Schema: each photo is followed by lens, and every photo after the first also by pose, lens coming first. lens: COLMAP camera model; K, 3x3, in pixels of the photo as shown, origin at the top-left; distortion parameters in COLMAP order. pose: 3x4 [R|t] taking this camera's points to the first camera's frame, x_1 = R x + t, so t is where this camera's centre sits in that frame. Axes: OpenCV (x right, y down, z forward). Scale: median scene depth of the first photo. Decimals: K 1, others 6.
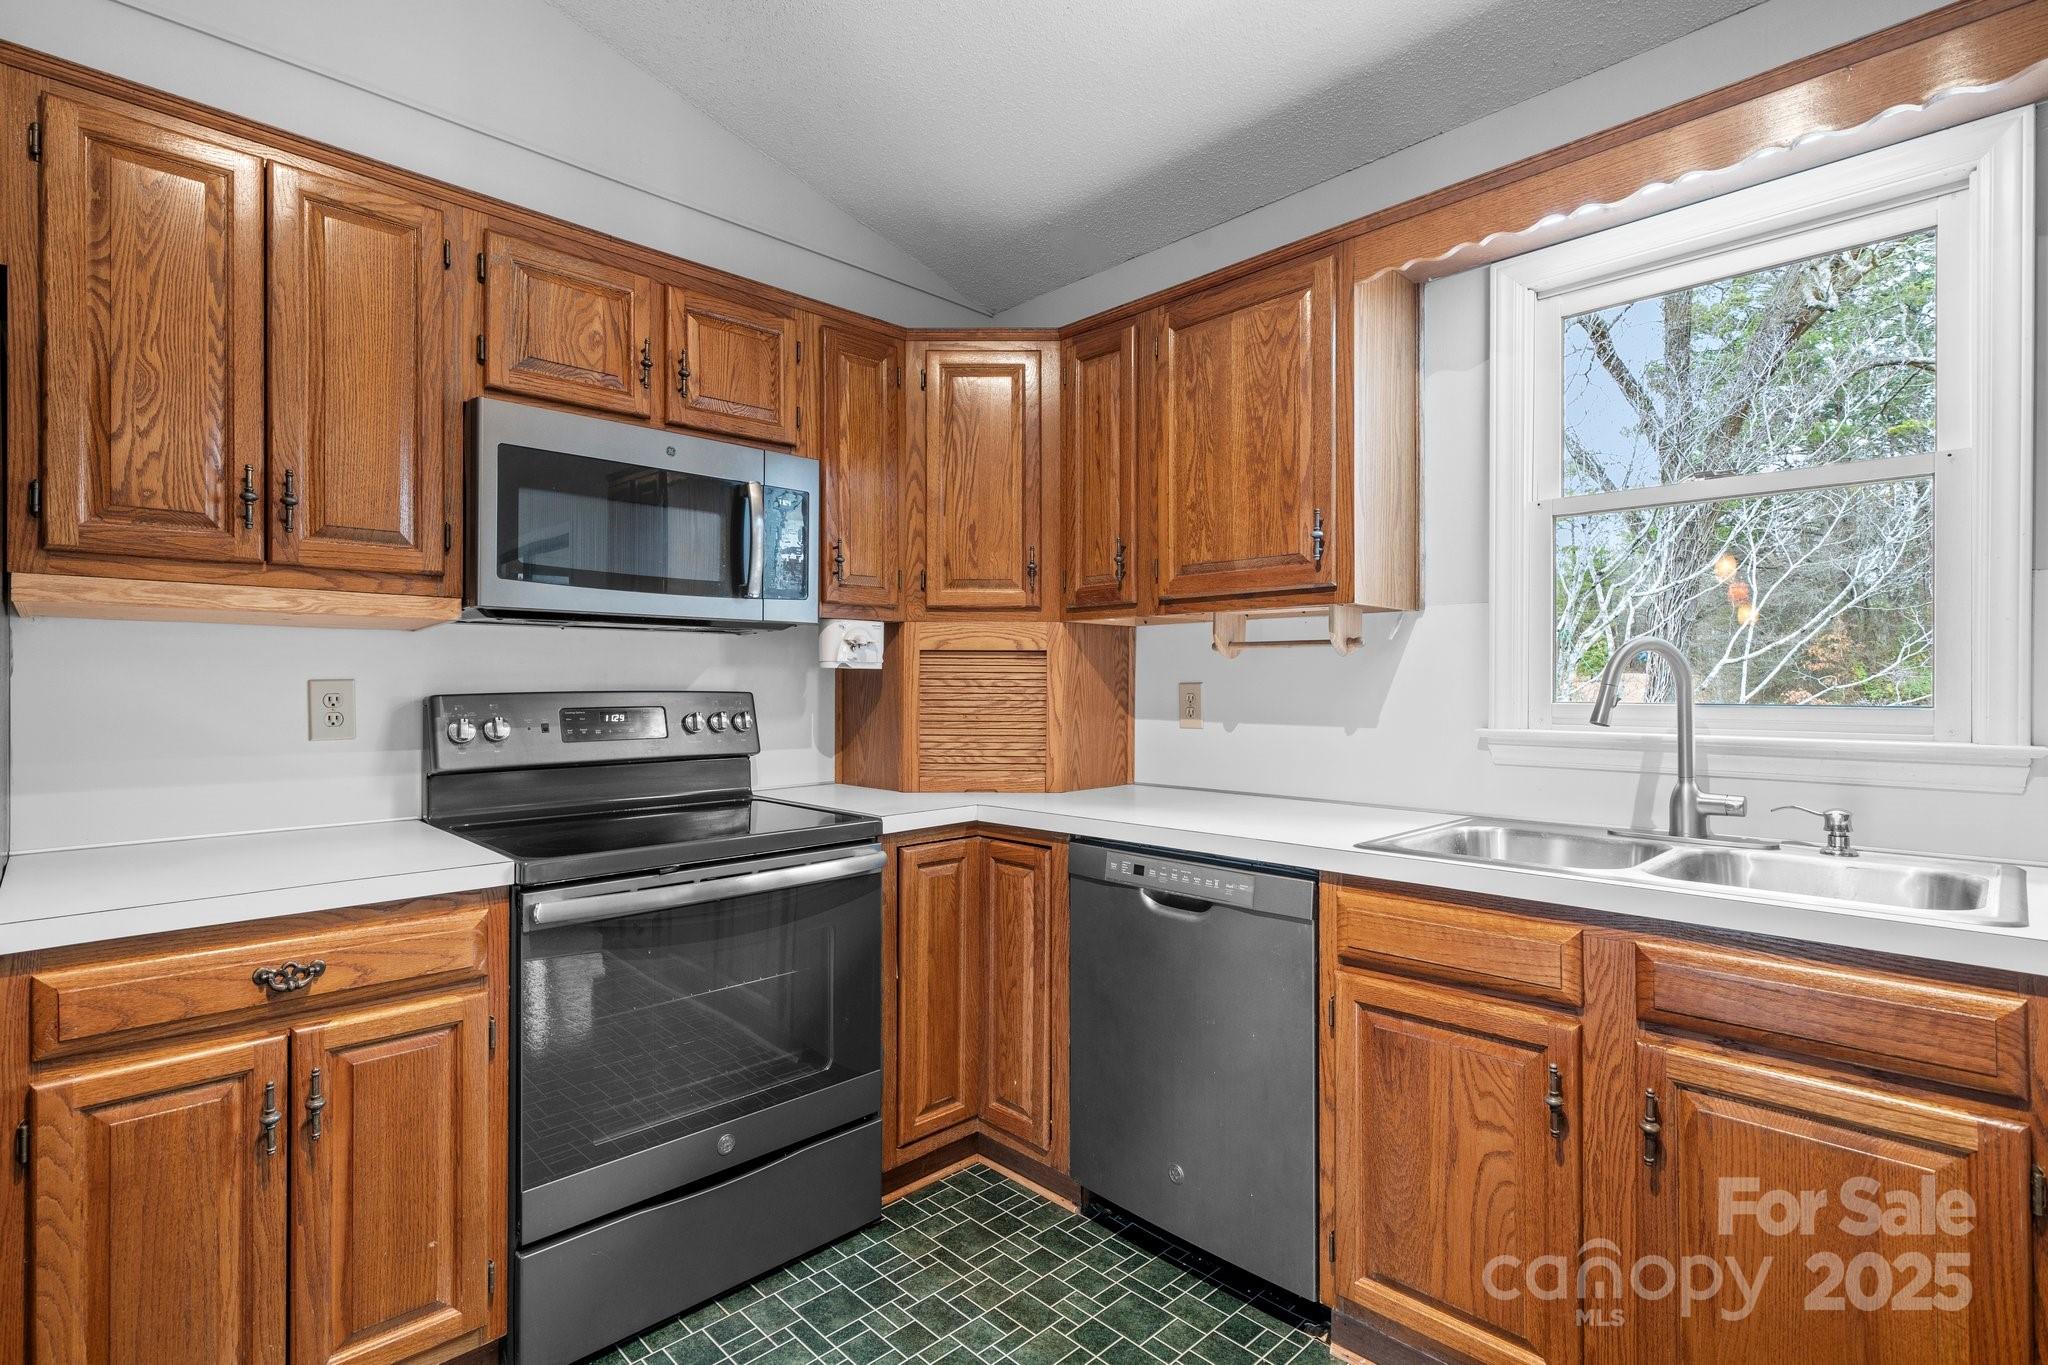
lens RADIAL K [[968.6, 0, 1020.6], [0, 968.6, 675.9], [0, 0, 1]] dist [0.000974, 0.000269]
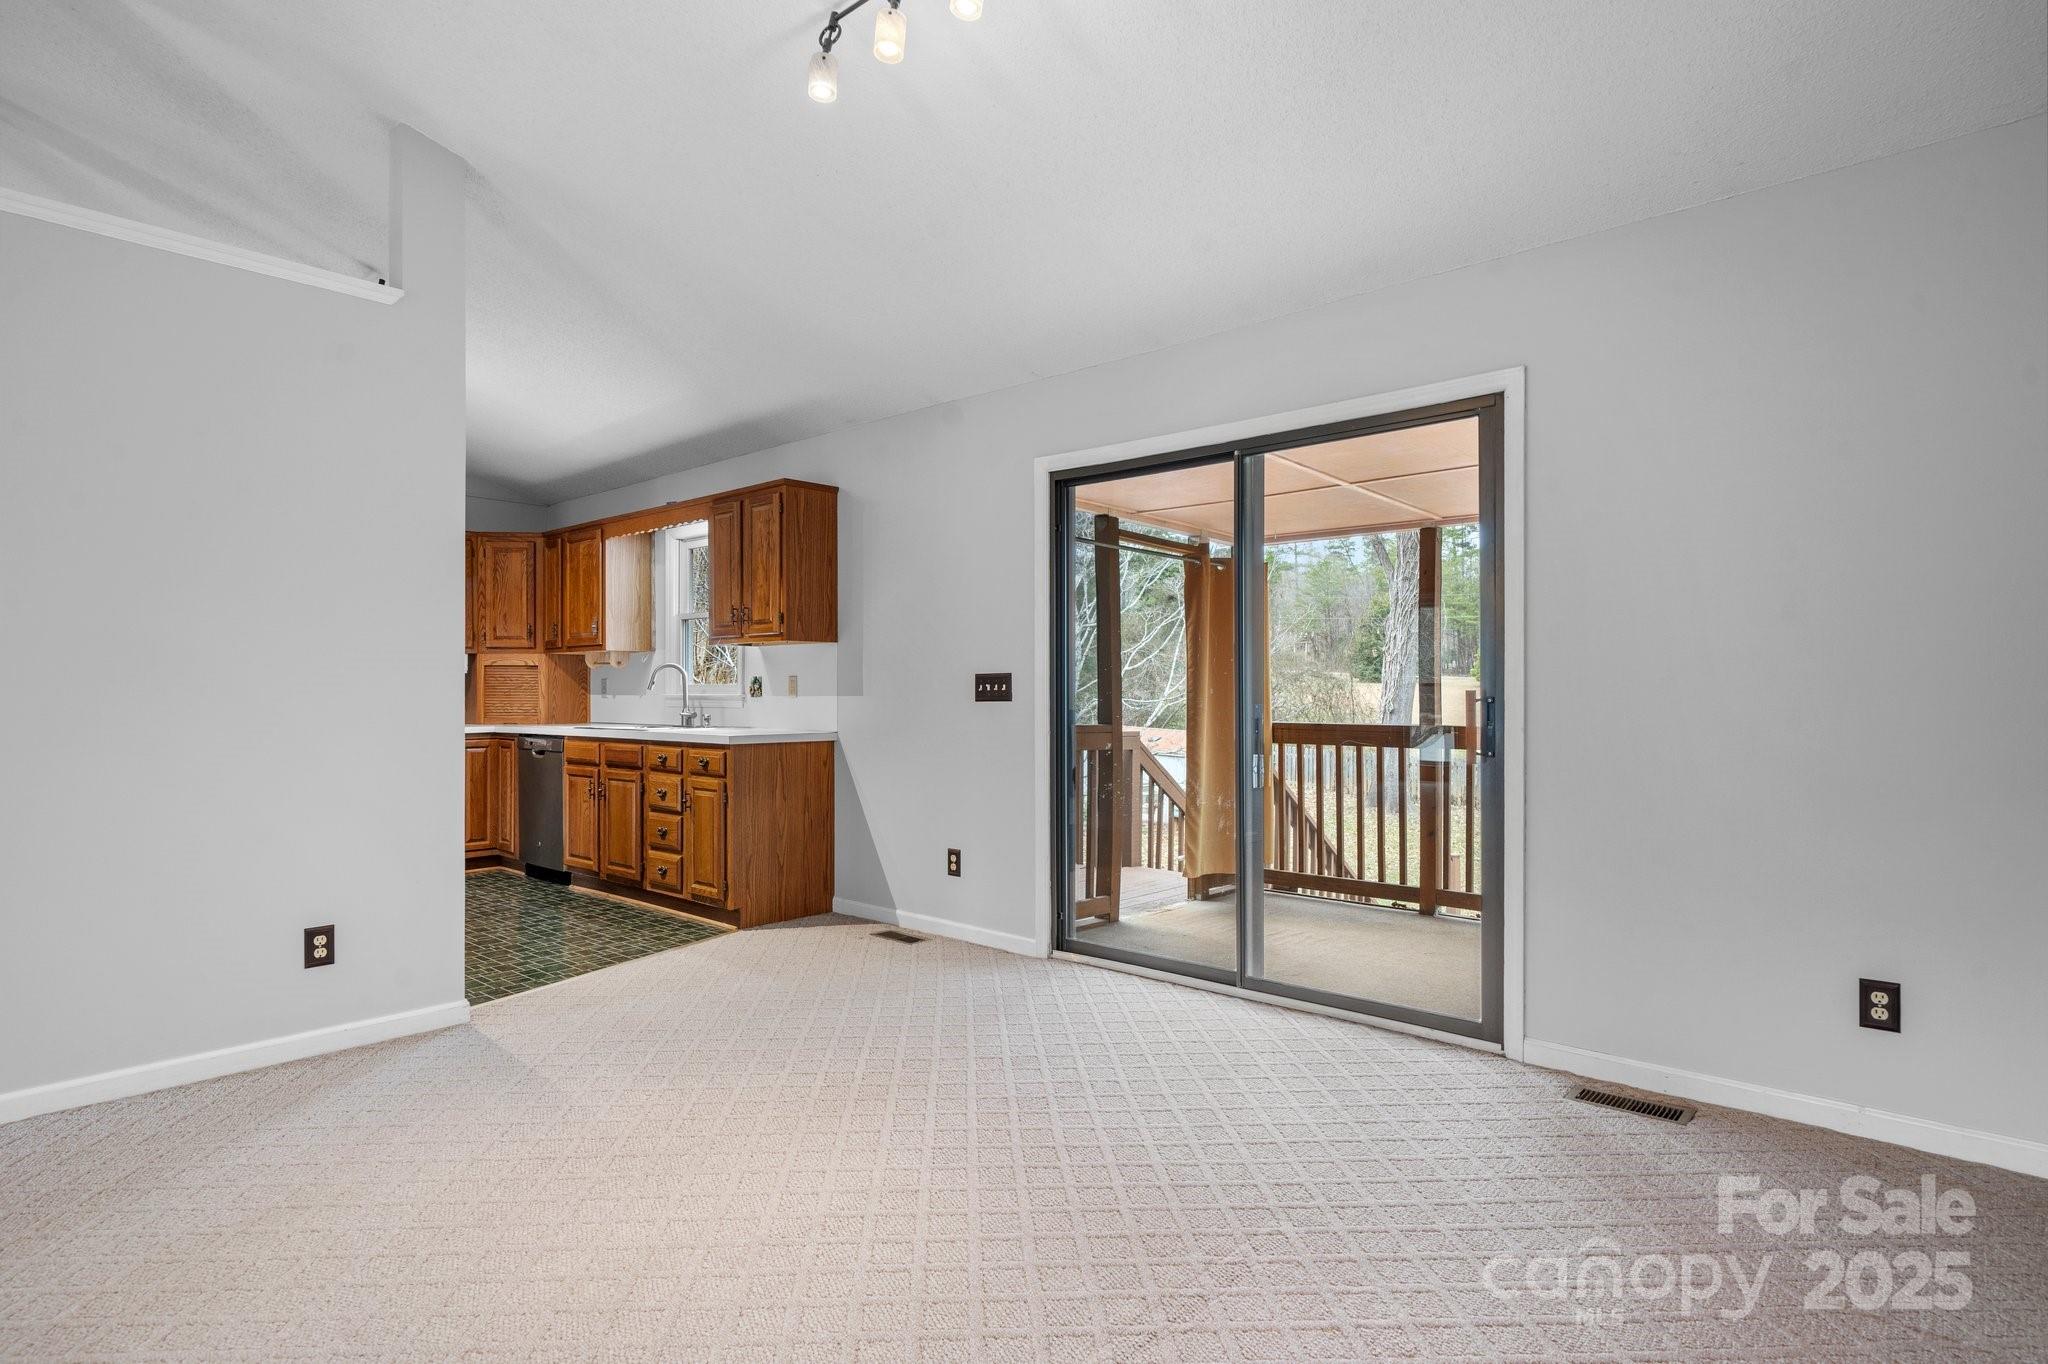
lens RADIAL K [[1025.2, 0, 1023.8], [0, 1025.2, 697.4], [0, 0, 1]] dist [-0.002031, -0.000136]
pose [[0.996592, -0.000207, 0.082486, 1.274904], [-0.000607, 0.999951, 0.009845, 0.033263], [-0.082484, -0.009862, 0.996544, -2.055906]]
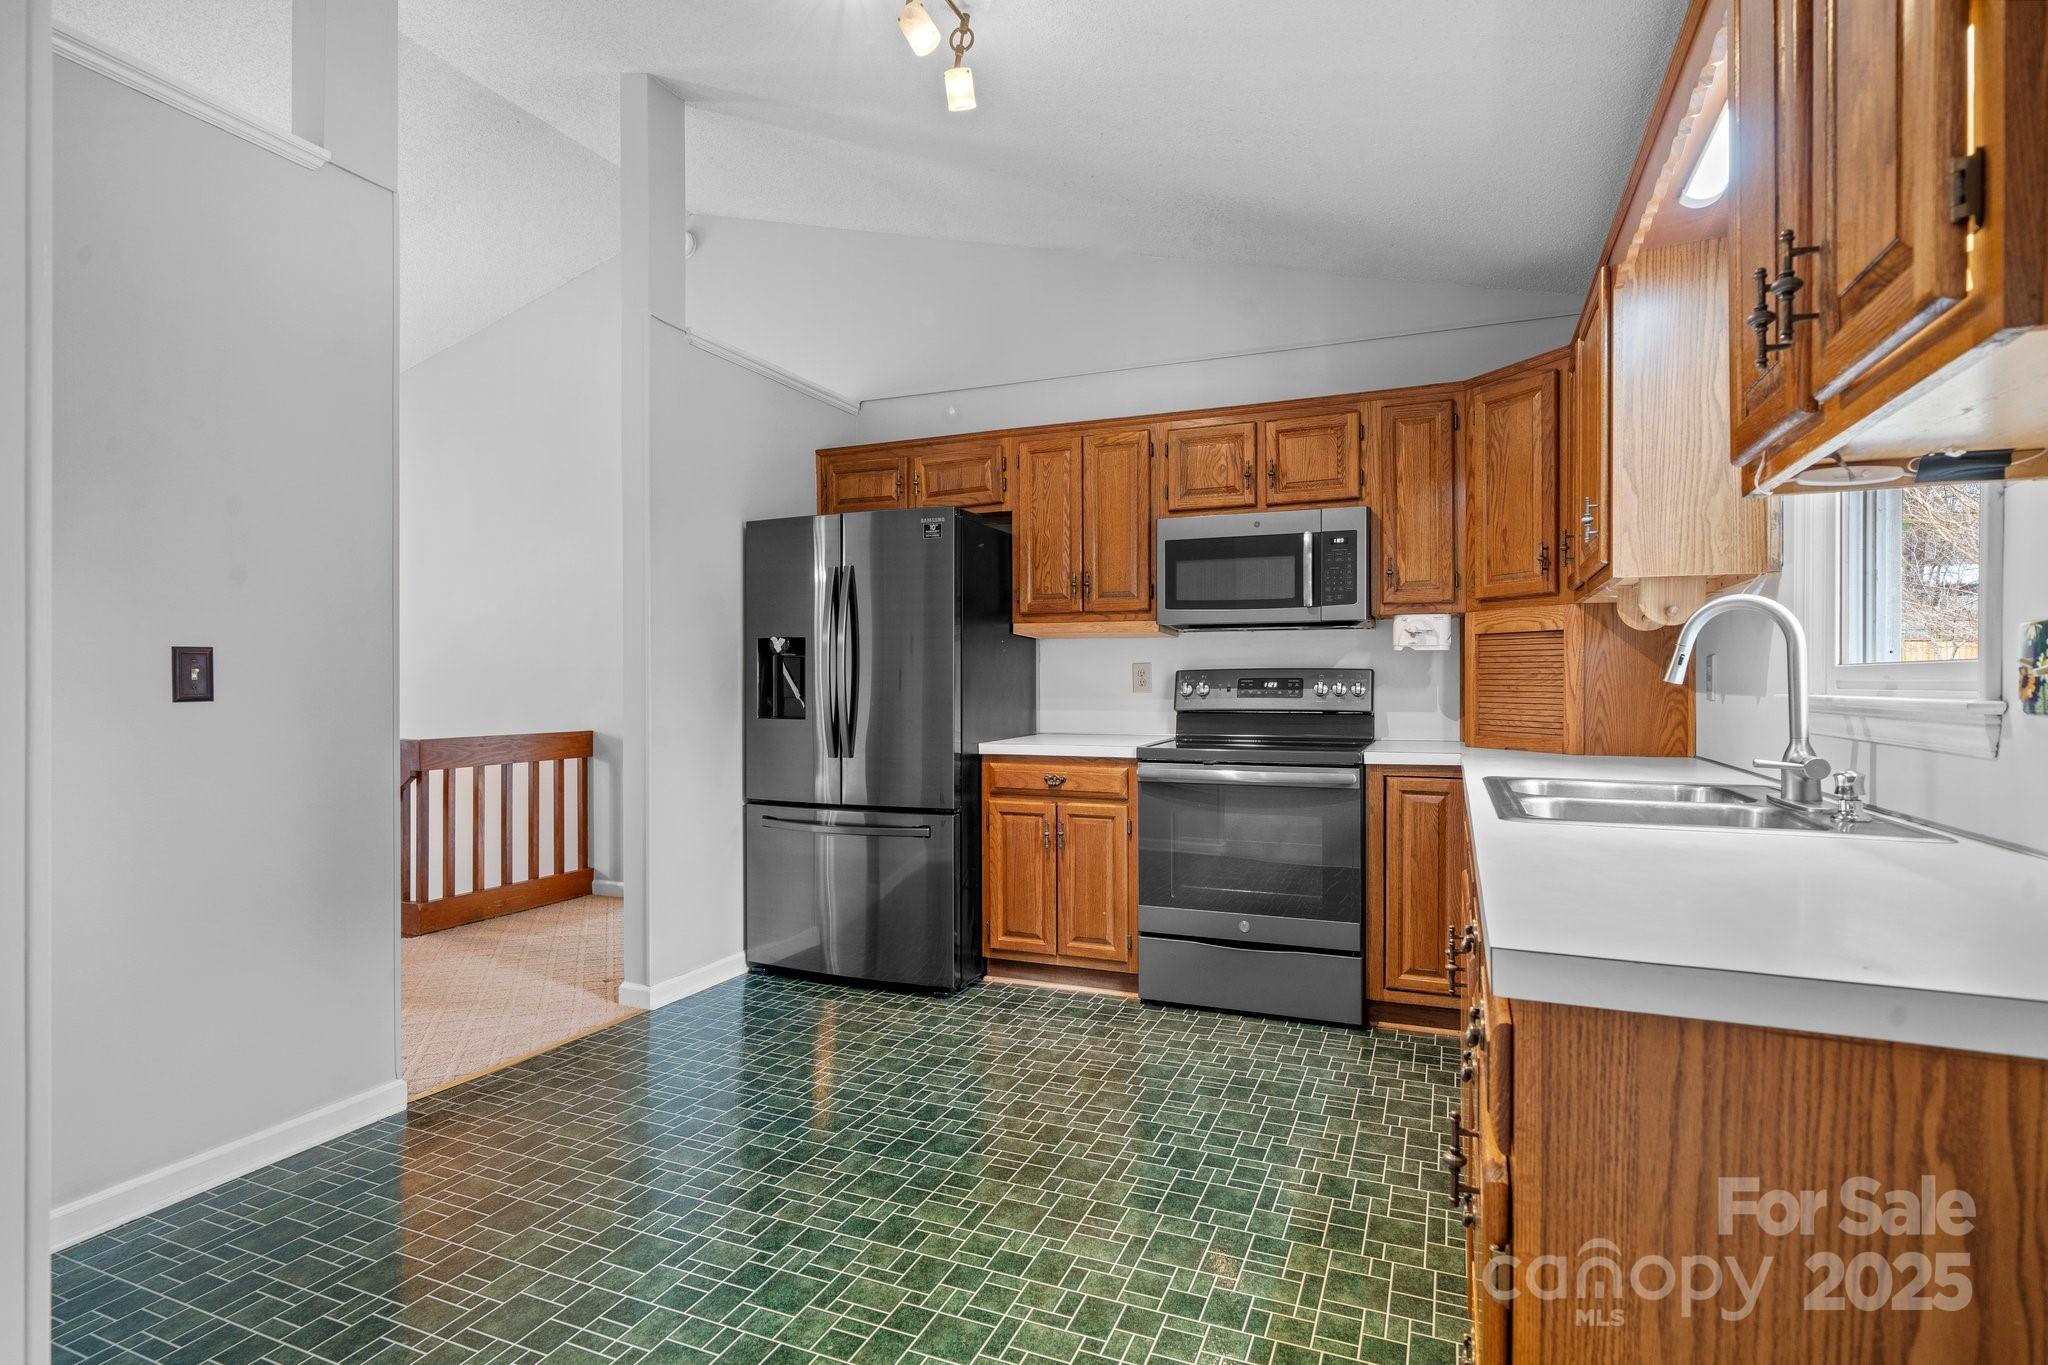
lens RADIAL K [[1016.0, 0, 1024.0], [0, 1016.0, 682.5], [0, 0, 1]] dist [-0.023343, -0.000139]
pose [[0.397813, -0.001940, -0.917464, 1.076787], [0.006719, 0.999977, 0.000798, 0.038140], [0.917442, -0.006482, 0.397817, -0.070712]]
